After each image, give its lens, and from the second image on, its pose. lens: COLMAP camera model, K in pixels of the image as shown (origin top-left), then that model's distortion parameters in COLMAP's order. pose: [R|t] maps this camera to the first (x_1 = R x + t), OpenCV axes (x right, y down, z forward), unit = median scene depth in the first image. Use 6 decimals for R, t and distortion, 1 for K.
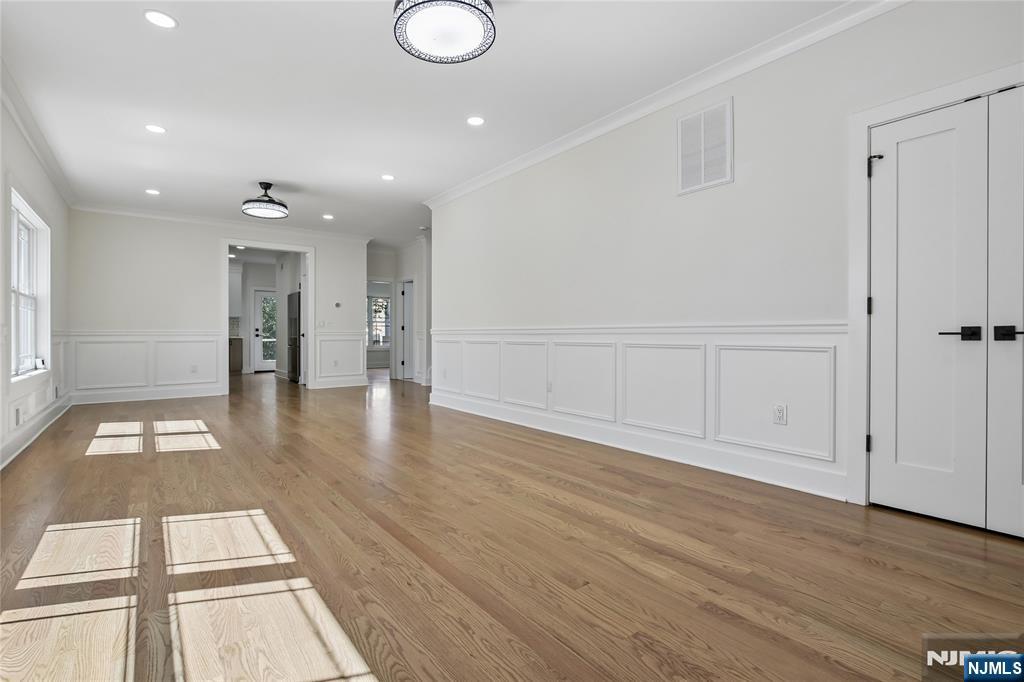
lens RADIAL K [[480.9, 0, 512.0], [0, 480.9, 341.0], [0, 0, 1]] dist [-0.032246, 0.008979]
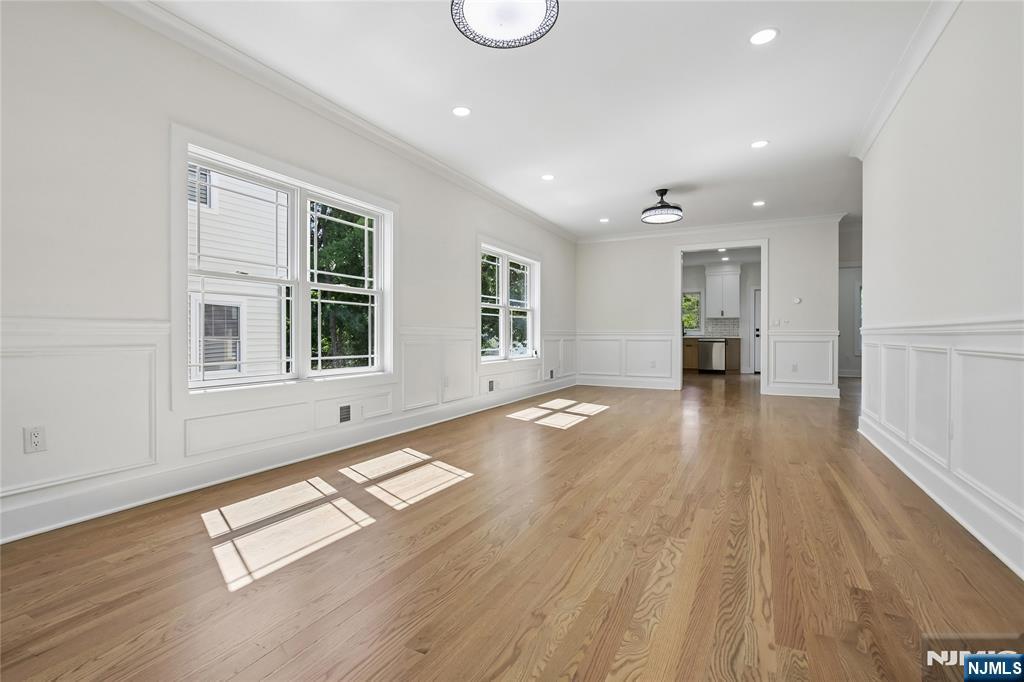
lens RADIAL K [[476.1, 0, 510.4], [0, 476.1, 348.8], [0, 0, 1]] dist [-0.001499, -0.007654]
pose [[0.421894, 0.030575, -0.906130, 0.554659], [-0.014616, 0.999531, 0.026921, -0.012195], [0.906527, 0.001887, 0.422143, 0.478566]]
